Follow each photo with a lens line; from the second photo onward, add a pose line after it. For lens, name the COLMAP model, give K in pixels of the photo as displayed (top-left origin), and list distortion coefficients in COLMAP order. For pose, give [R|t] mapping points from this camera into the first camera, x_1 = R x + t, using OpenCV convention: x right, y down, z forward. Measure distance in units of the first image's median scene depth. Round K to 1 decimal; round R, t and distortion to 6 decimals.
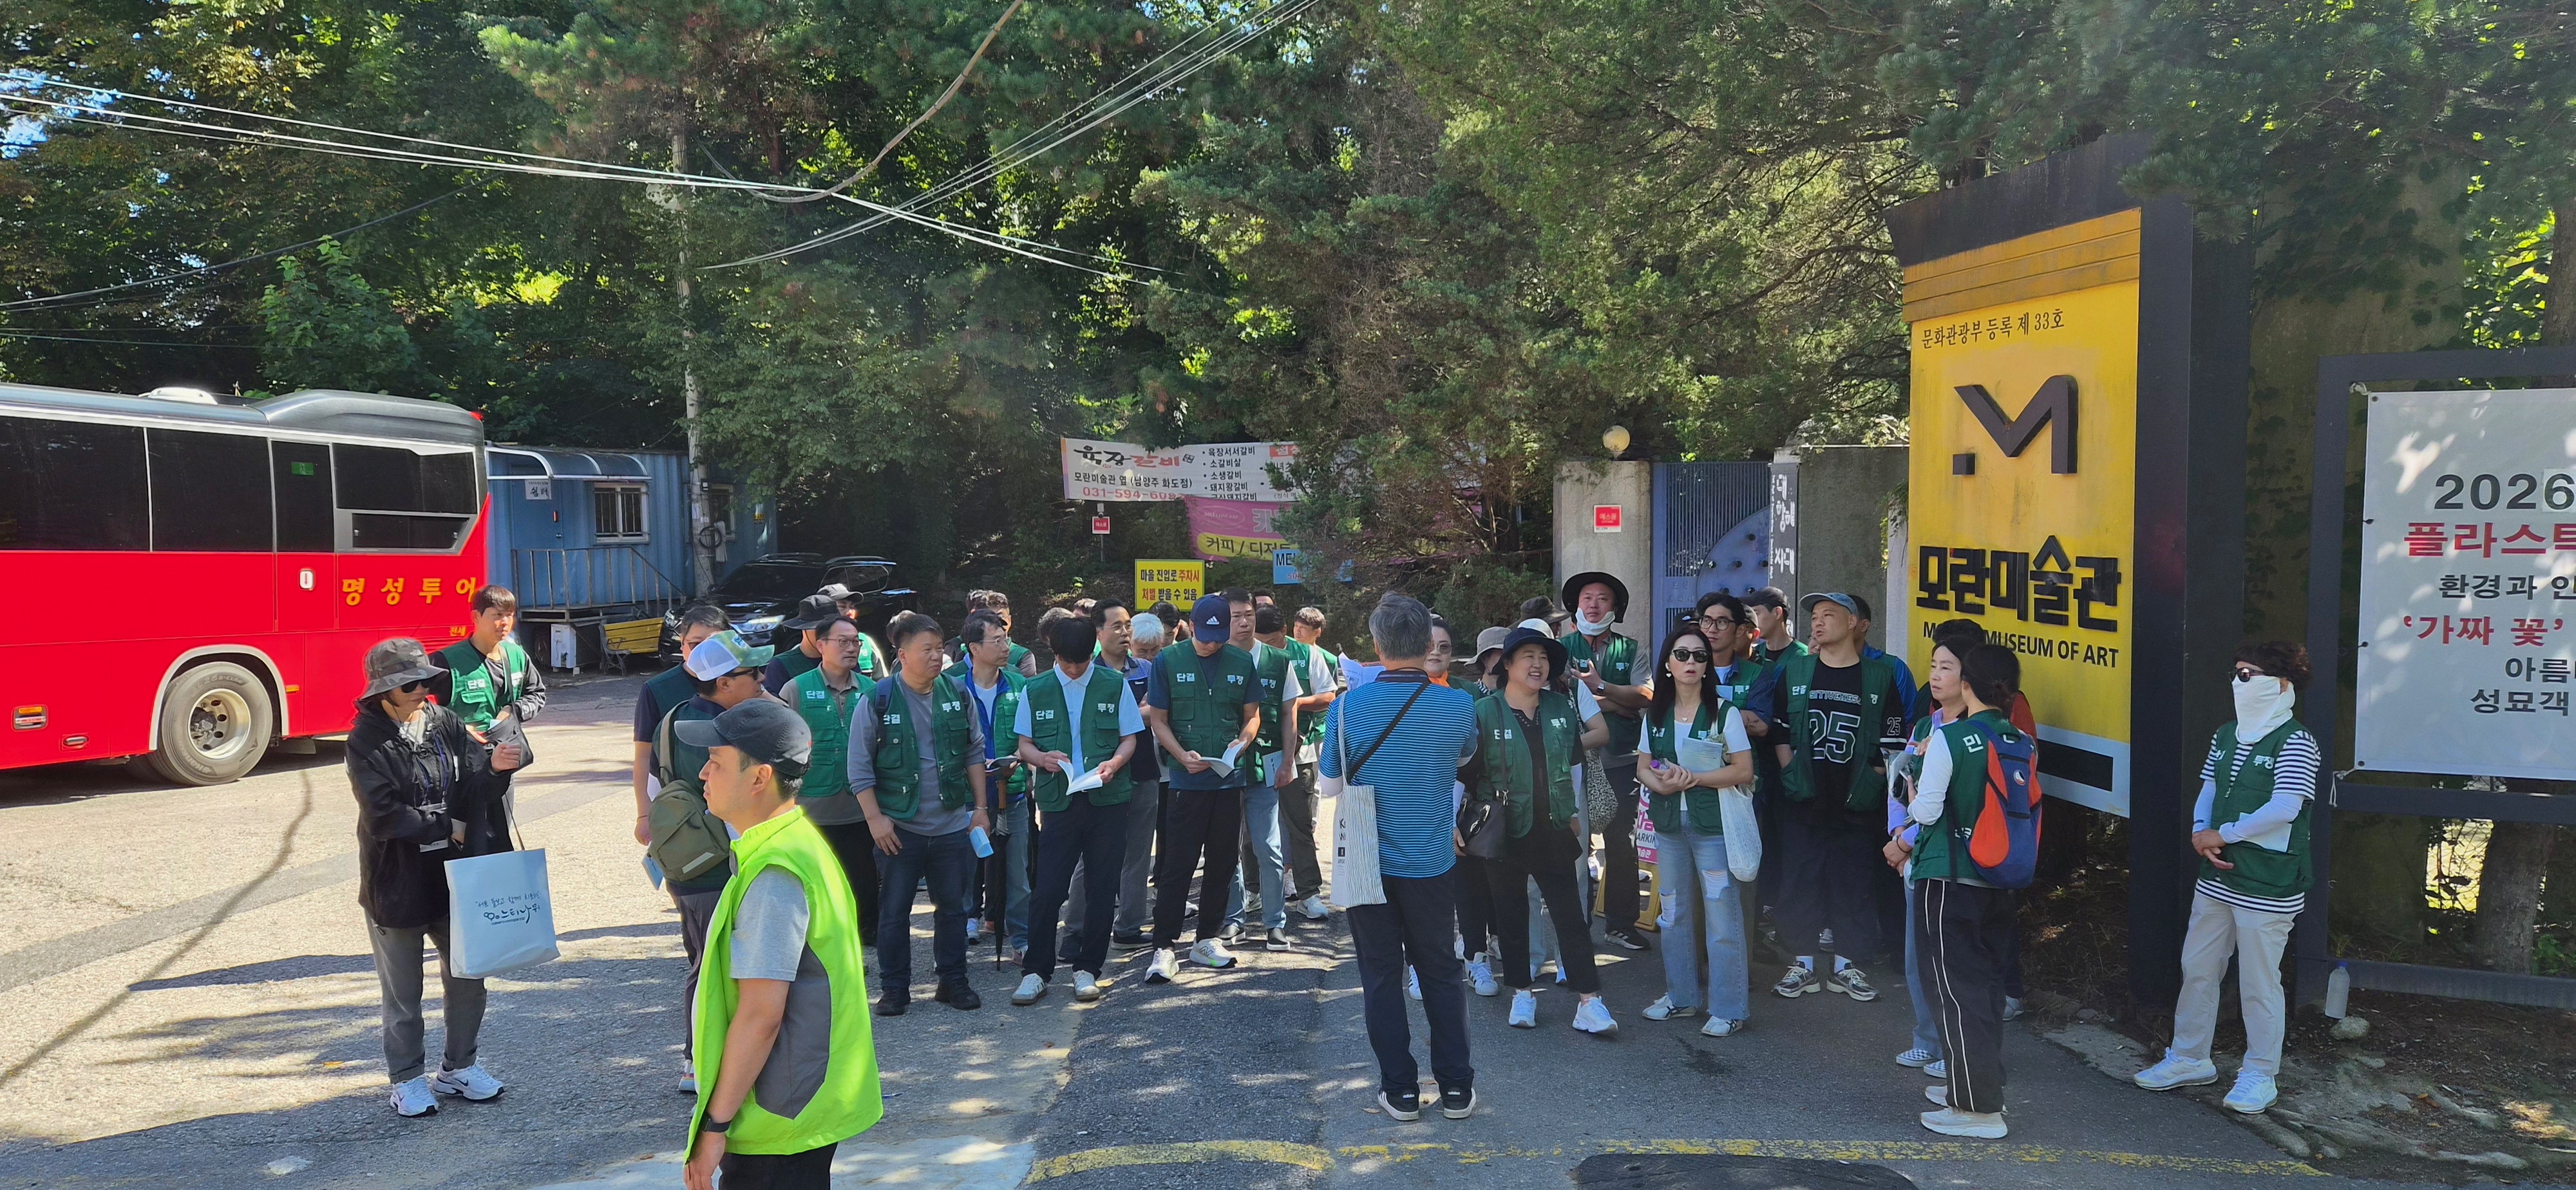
lens RADIAL K [[1634.4, 0, 1289.6], [0, 1634.4, 647.5], [0, 0, 1]] dist [-0.001189, -0.000769]
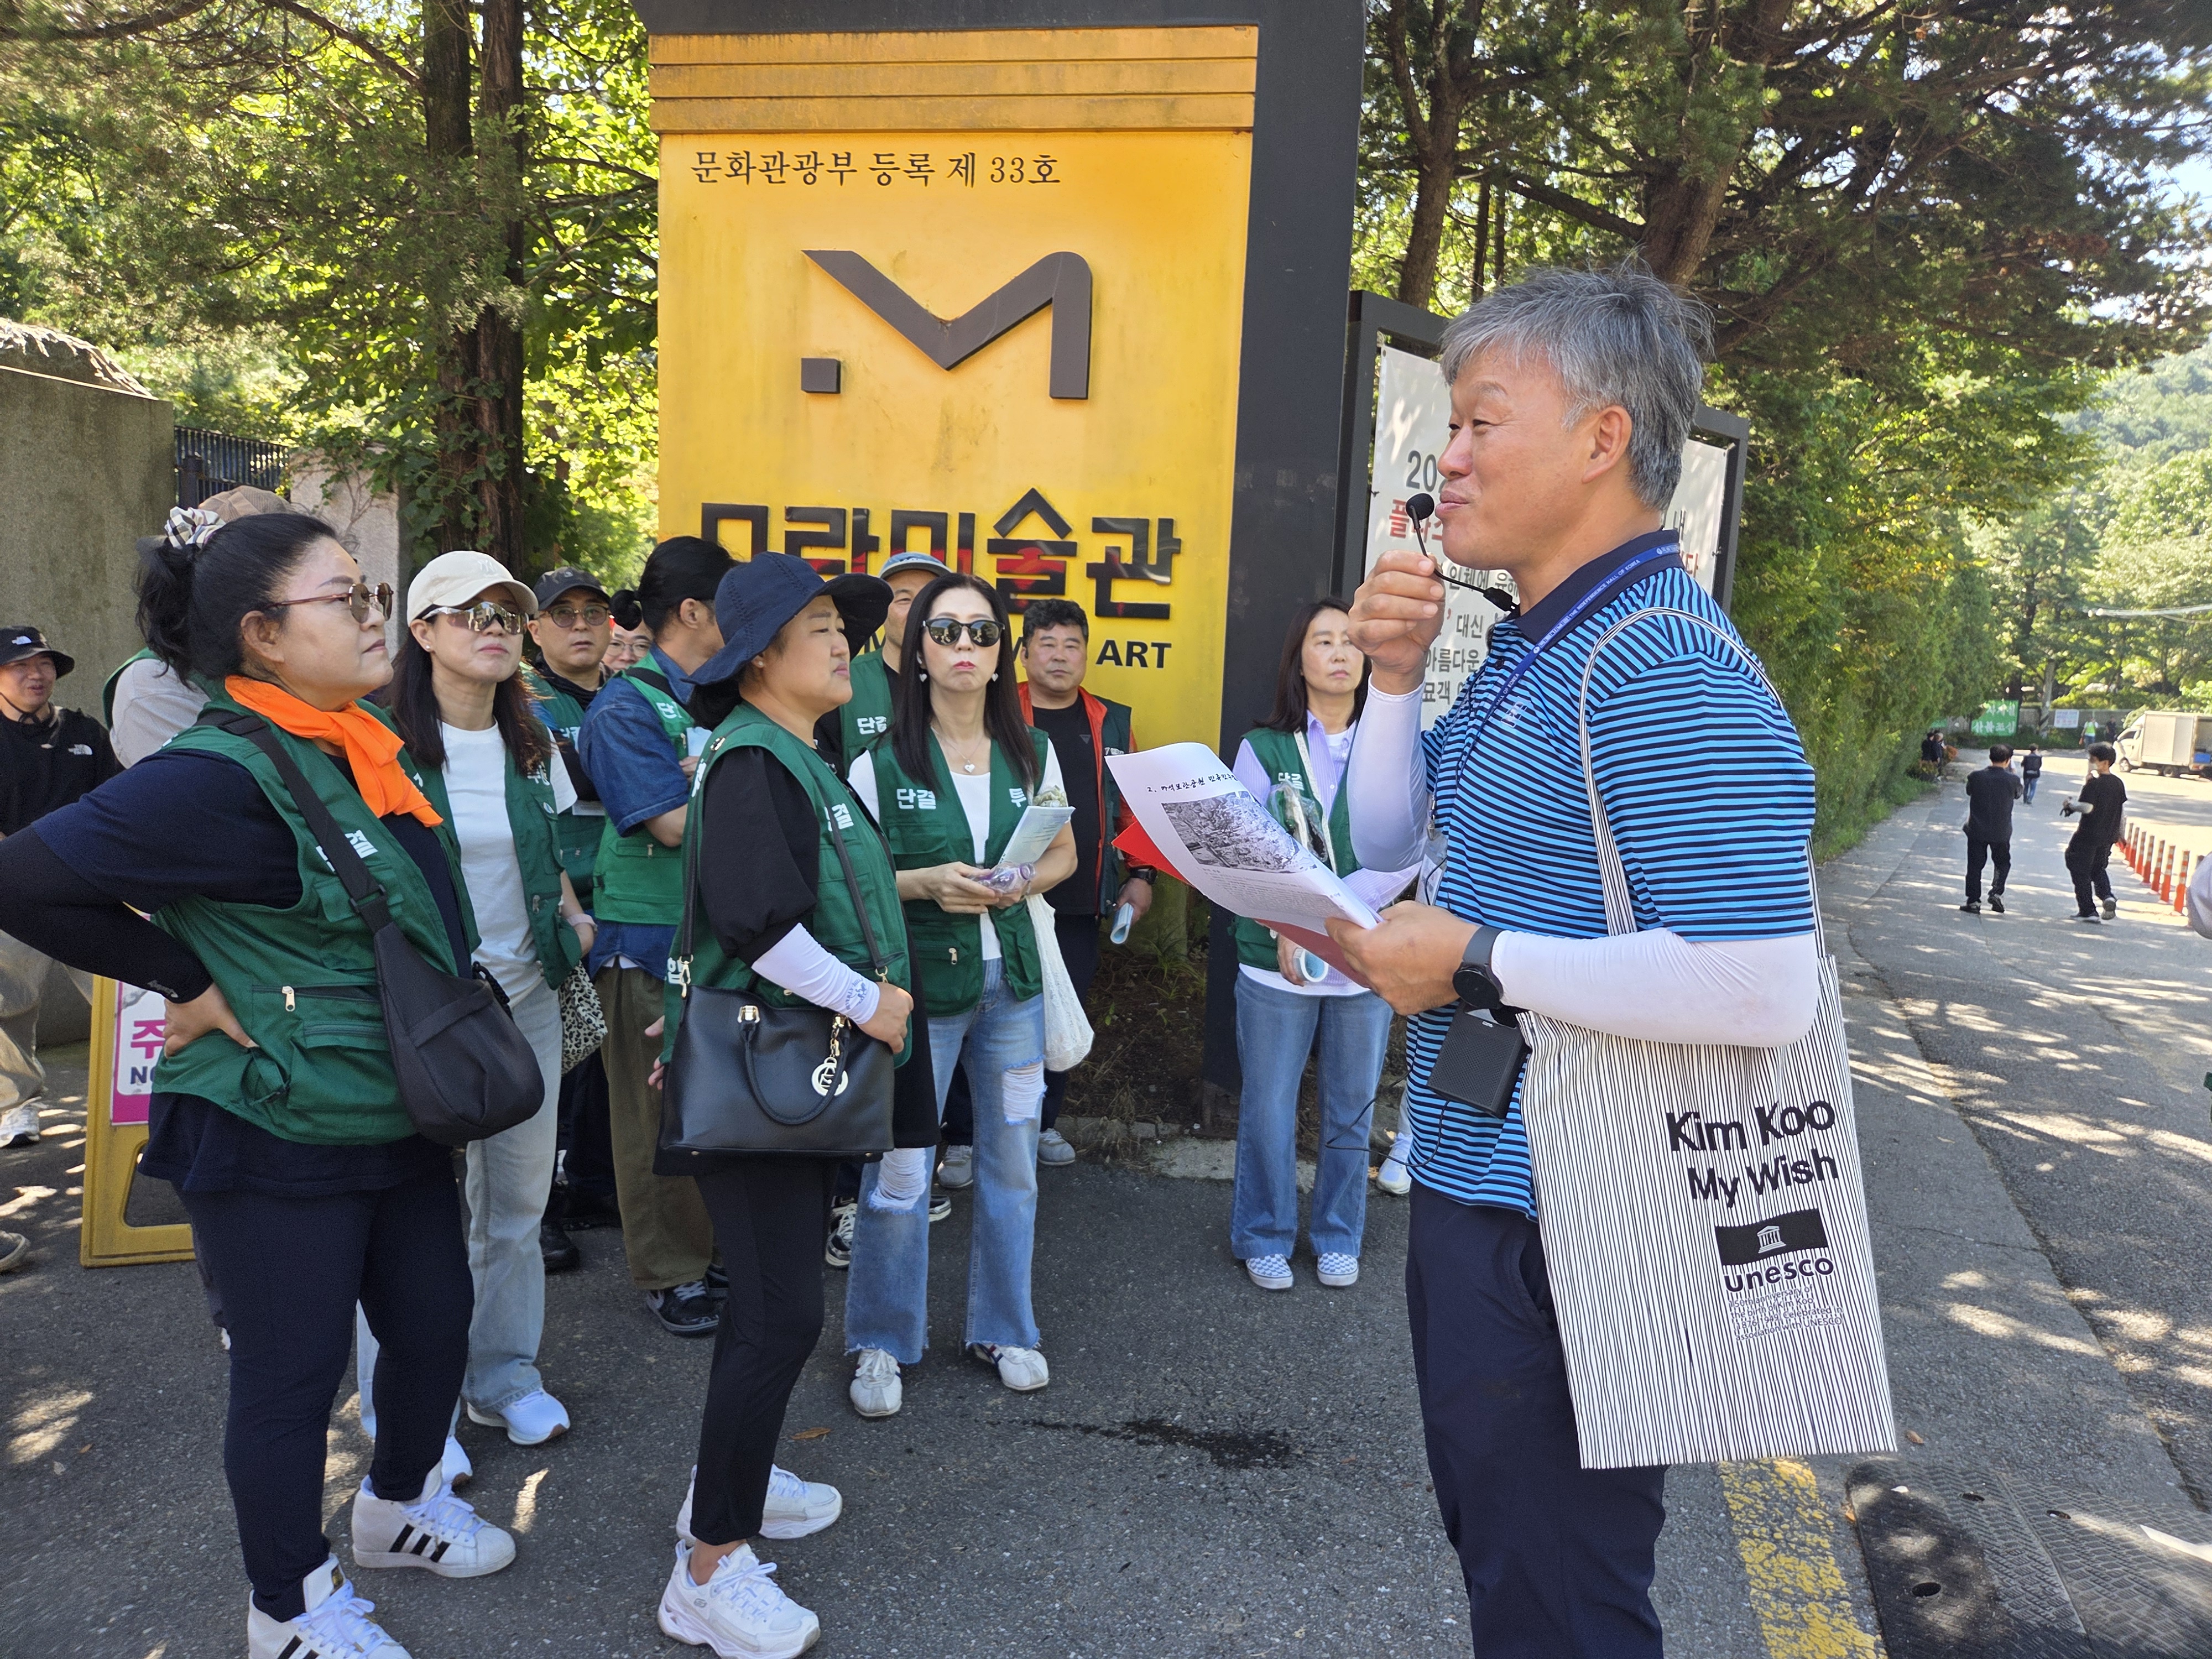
lens RADIAL K [[1487.8, 0, 1109.5], [0, 1487.8, 816.6], [0, 0, 1]] dist [0.029755, -0.000164]
pose [[0.299485, -0.086907, 0.950135, -0.144691], [0.046428, 0.995991, 0.076467, 0.024592], [-0.952971, 0.021212, 0.302320, 0.755056]]
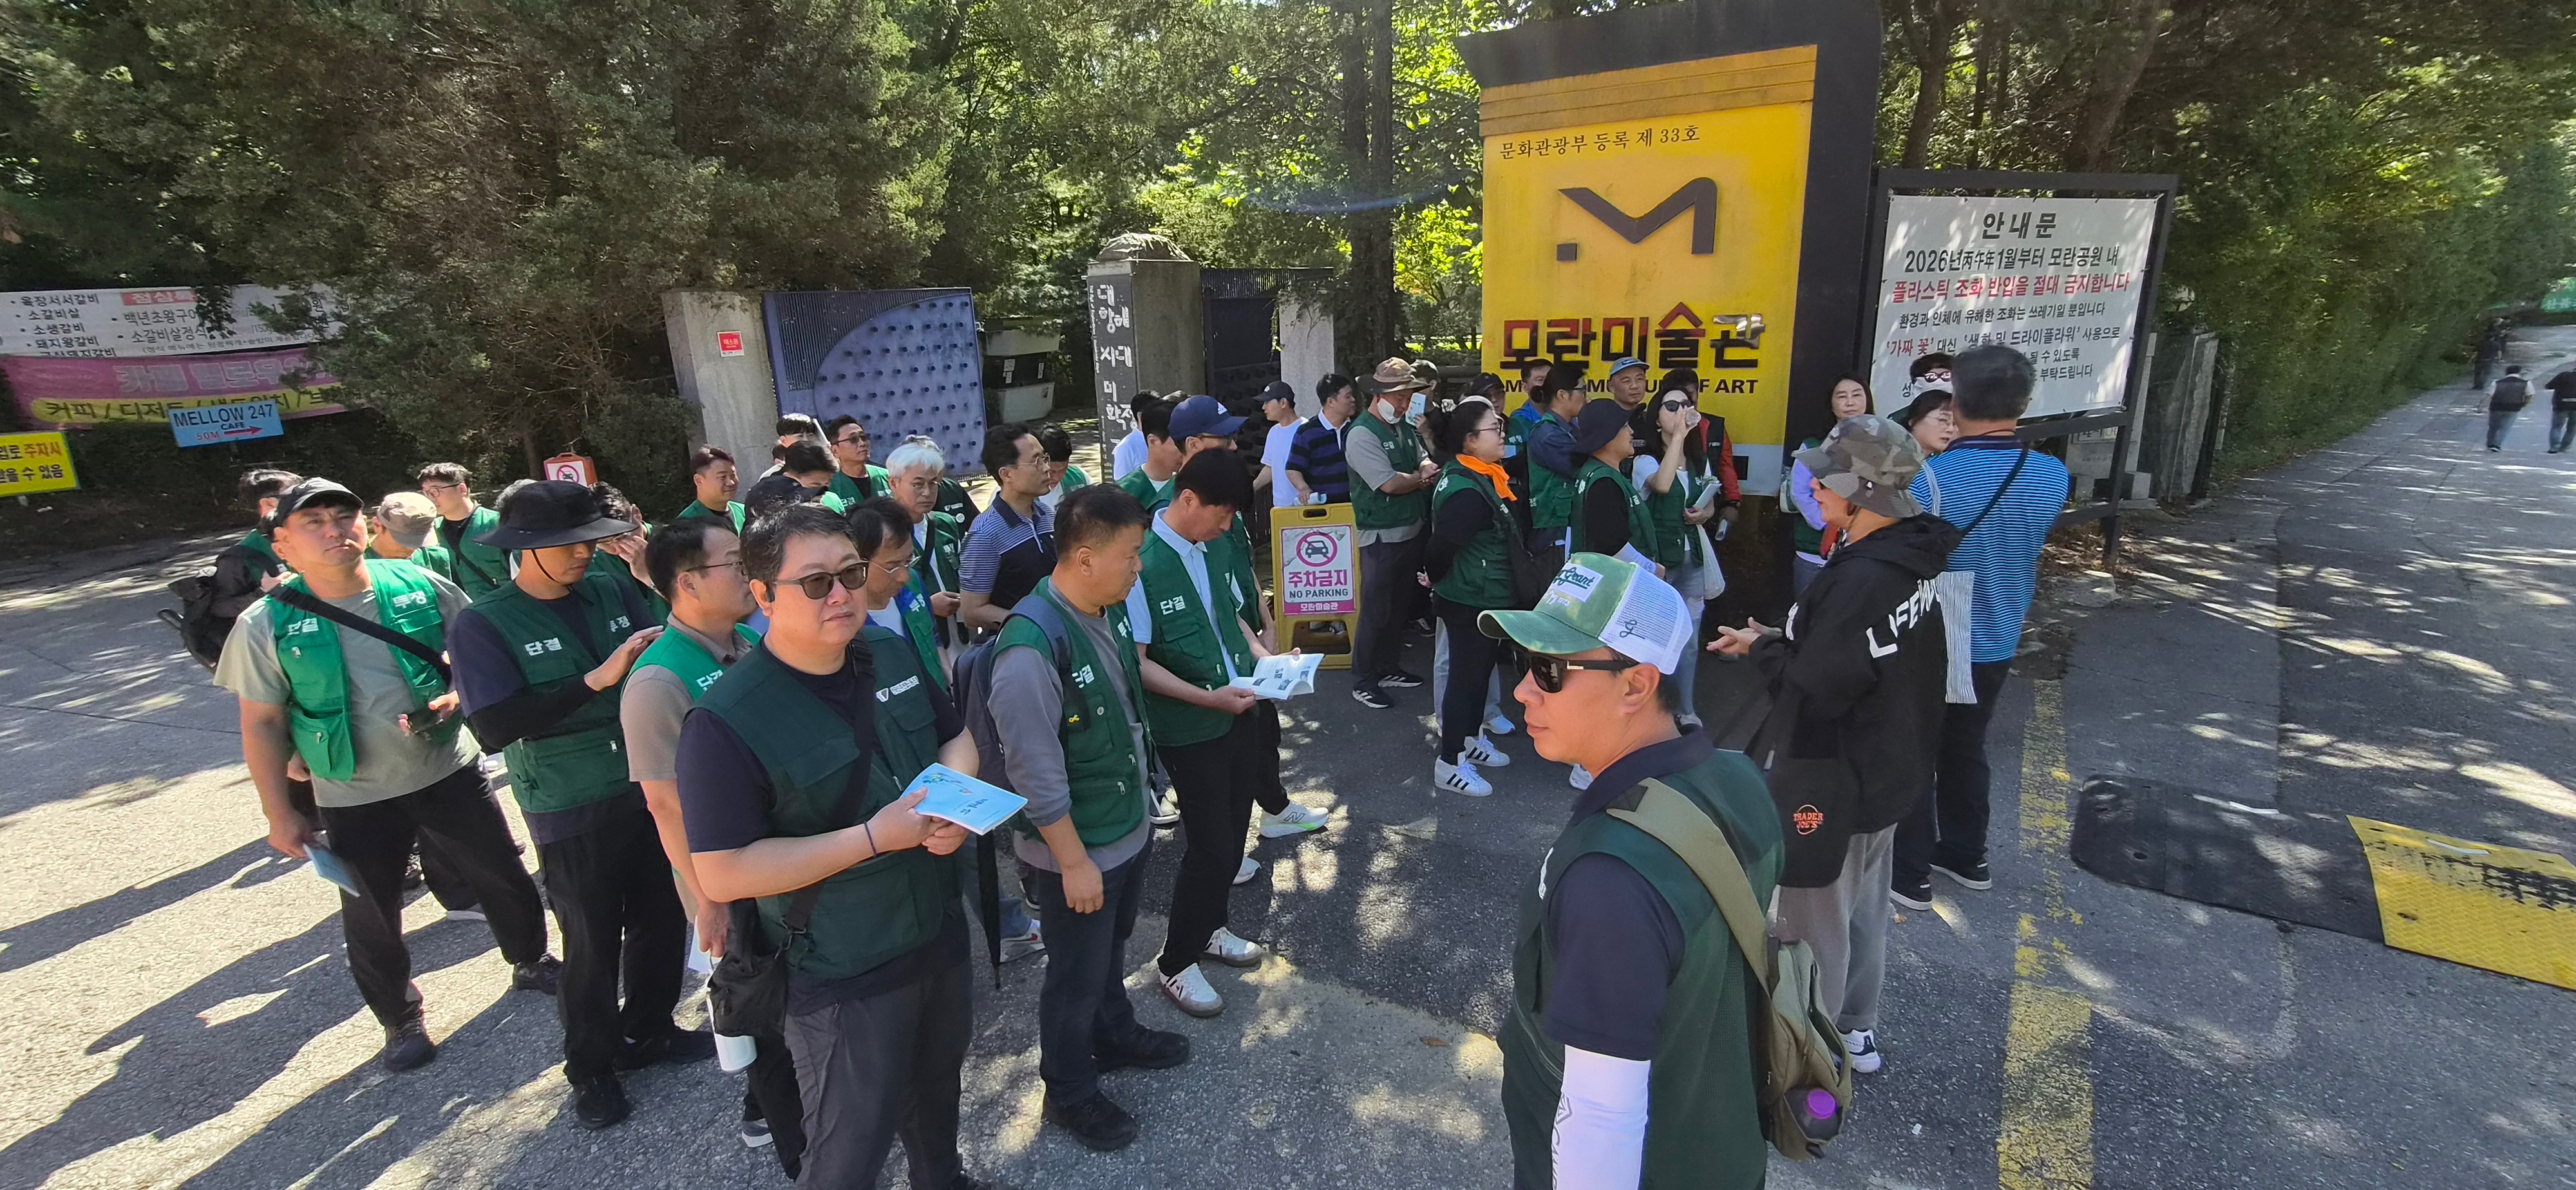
lens RADIAL K [[1049.5, 0, 1276.6], [0, 1049.5, 581.3], [0, 0, 1]] dist [-0.005211, -0.000499]
pose [[0.609989, -0.219038, 0.761535, -0.442599], [0.110383, 0.975155, 0.192064, -0.045330], [-0.784684, -0.033096, 0.619012, 0.696413]]
